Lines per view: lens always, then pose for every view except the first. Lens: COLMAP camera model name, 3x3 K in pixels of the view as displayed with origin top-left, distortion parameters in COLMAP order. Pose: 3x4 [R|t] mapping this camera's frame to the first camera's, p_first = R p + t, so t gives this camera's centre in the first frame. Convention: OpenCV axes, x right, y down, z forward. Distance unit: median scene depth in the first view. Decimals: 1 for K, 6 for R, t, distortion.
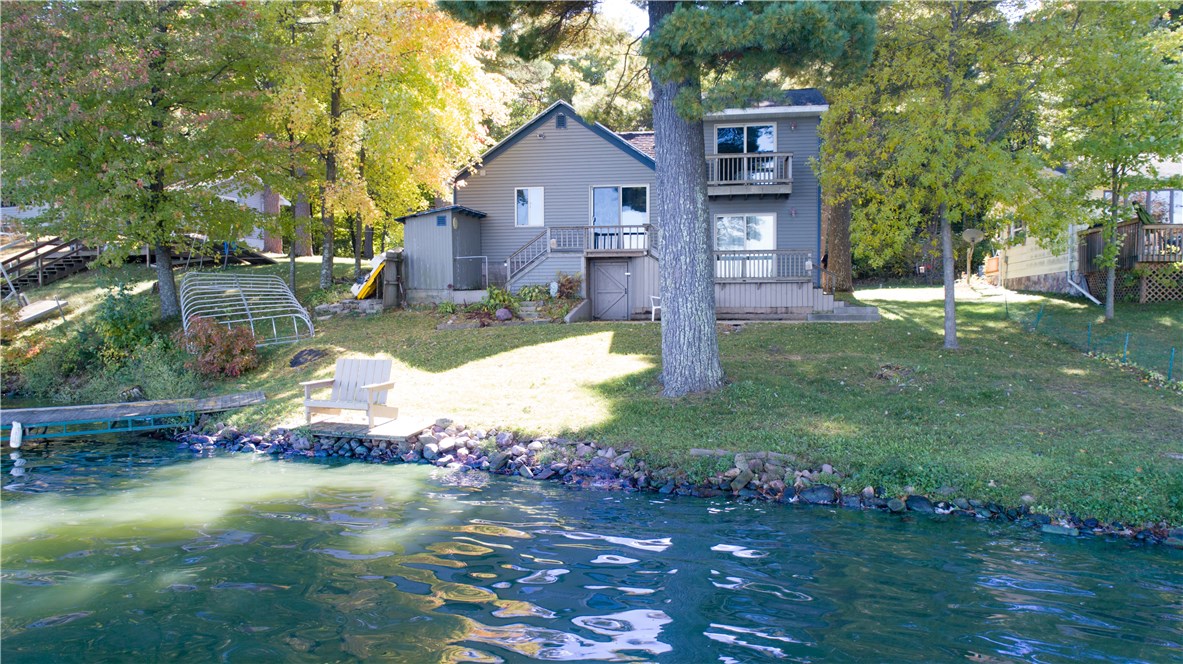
lens RADIAL K [[830.0, 0, 591.5], [0, 830.0, 332.0], [0, 0, 1]] dist [-0.005713, 0.001766]
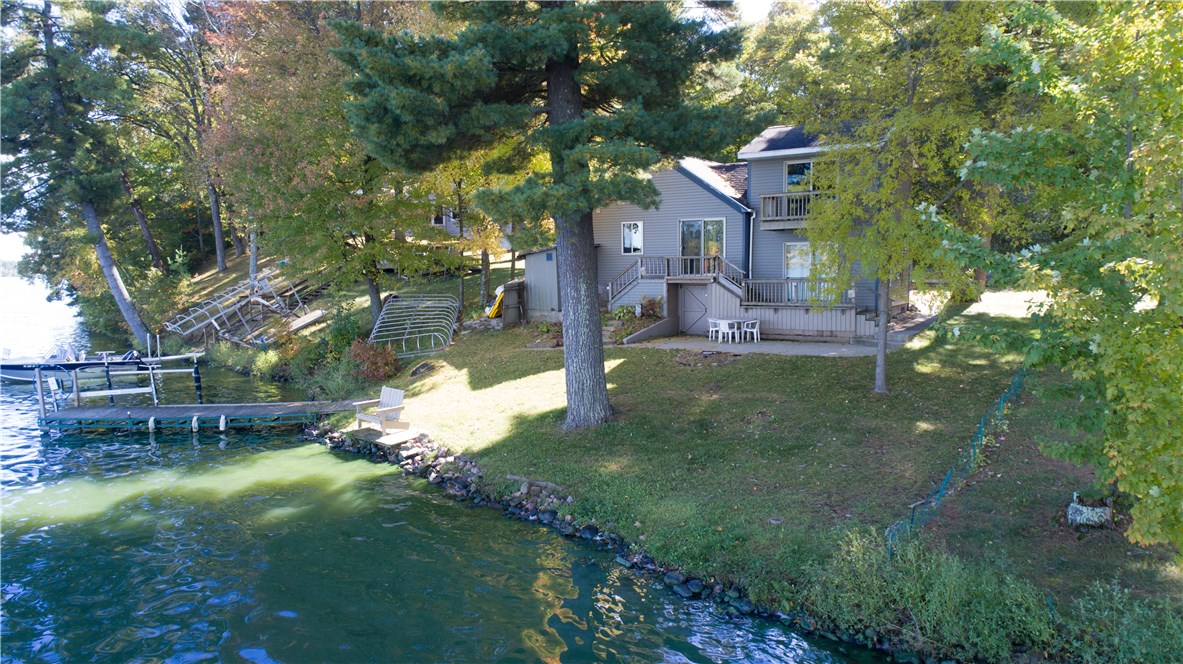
lens RADIAL K [[826.7, 0, 582.1], [0, 826.7, 333.2], [0, 0, 1]] dist [-0.022194, 0.000793]
pose [[0.911464, 0.026332, -0.410537, 0.394981], [-0.001069, 0.998098, 0.061643, -0.097043], [0.411379, -0.055747, 0.909758, -0.140042]]
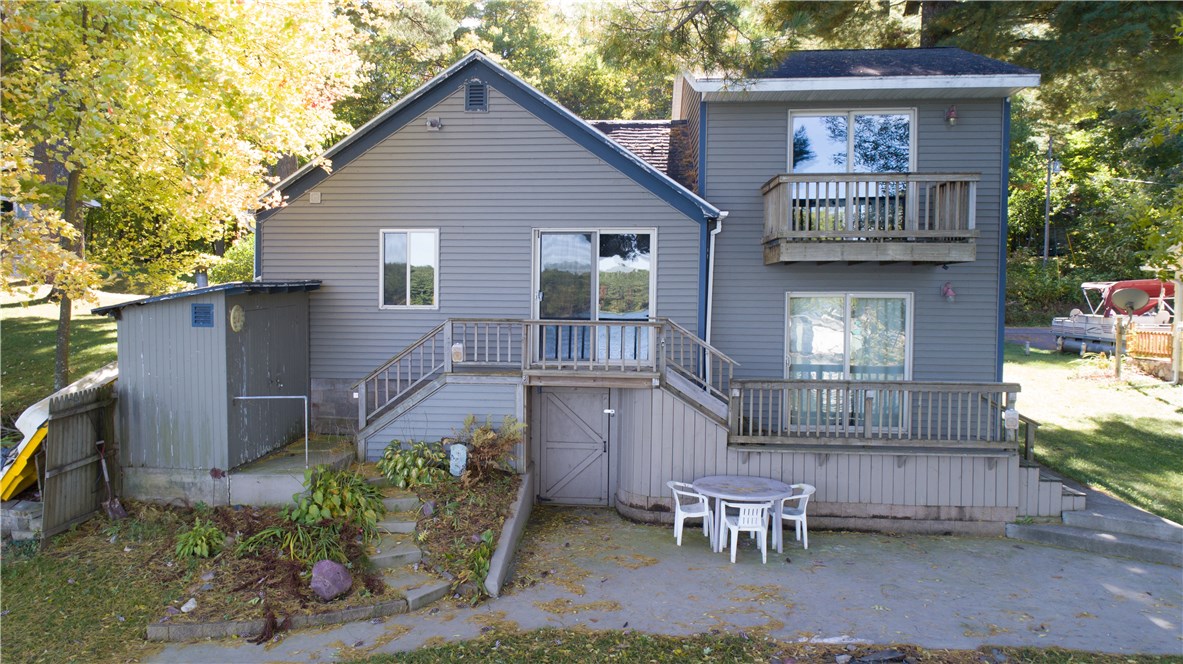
lens RADIAL K [[823.1, 0, 529.7], [0, 823.1, 305.7], [0, 0, 1]] dist [-0.019873, 0.000776]
pose [[0.998717, 0.011063, 0.049413, -0.030539], [-0.010565, 0.999891, -0.010320, -0.139097], [-0.049522, 0.009785, 0.998725, 0.570561]]
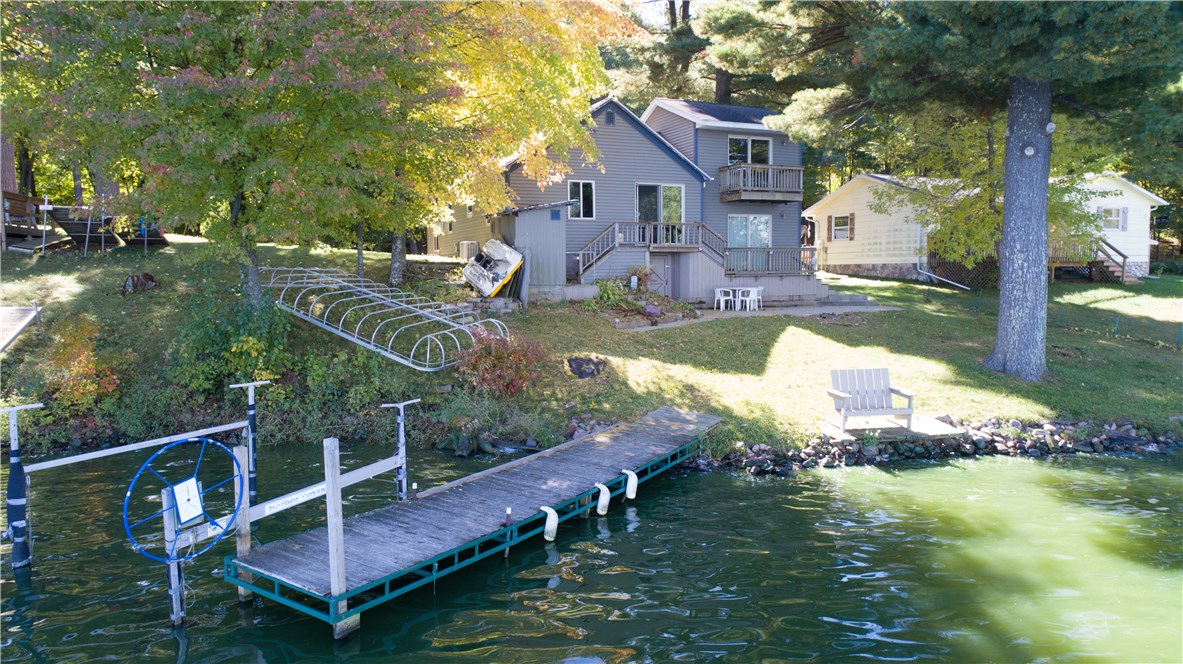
lens RADIAL K [[817.3, 0, 588.0], [0, 817.3, 326.9], [0, 0, 1]] dist [-0.023545, 0.005974]
pose [[0.841214, -0.043604, 0.538941, -0.683238], [0.022196, 0.998688, 0.046155, -0.047127], [-0.540246, -0.026863, 0.841078, 0.173293]]
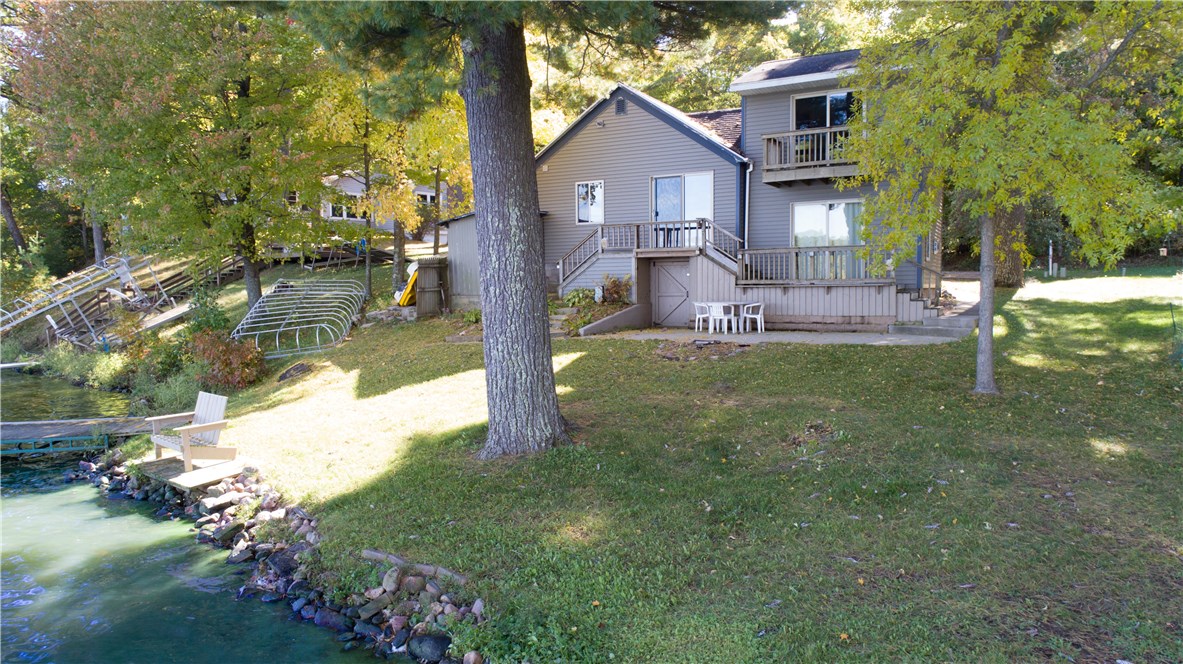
lens RADIAL K [[817.3, 0, 588.0], [0, 817.3, 326.9], [0, 0, 1]] dist [-0.023545, 0.005974]
pose [[0.936857, 0.011376, -0.349529, 0.270139], [-0.001794, 0.999614, 0.027728, -0.042370], [0.349709, -0.025350, 0.936515, 0.164362]]
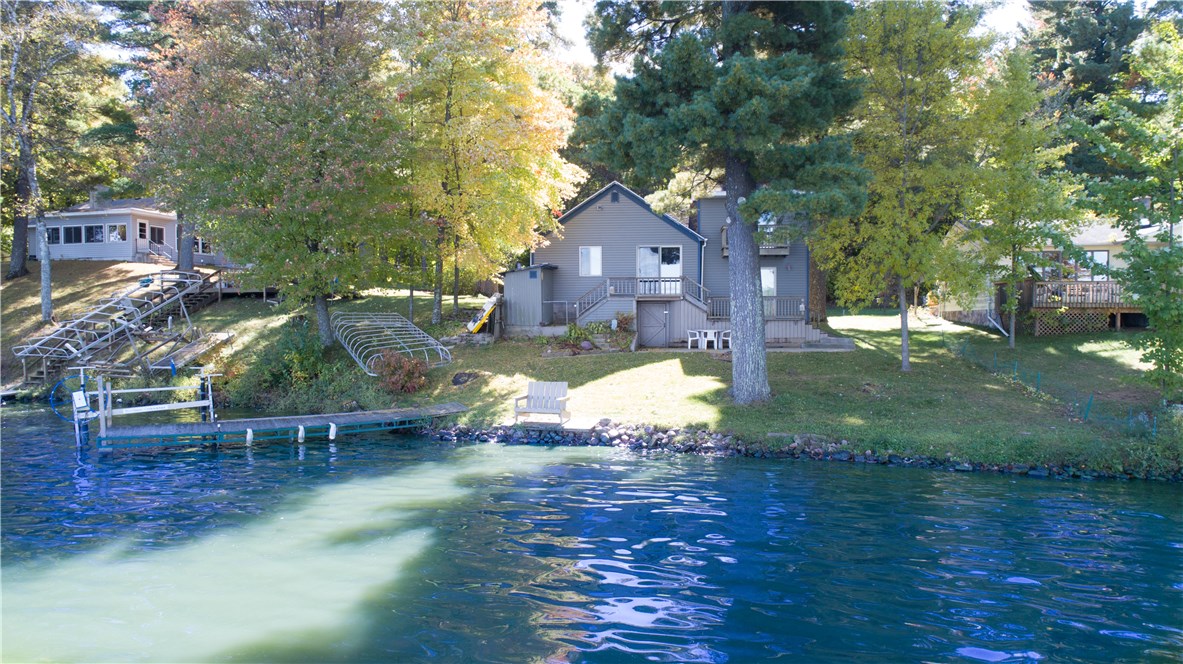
lens RADIAL K [[837.1, 0, 591.8], [0, 837.1, 315.7], [0, 0, 1]] dist [-0.002633, 0.002289]
pose [[0.998273, -0.000724, 0.058734, -0.168967], [0.002469, 0.999558, -0.029643, -0.027432], [-0.058687, 0.029736, 0.997833, -0.363918]]
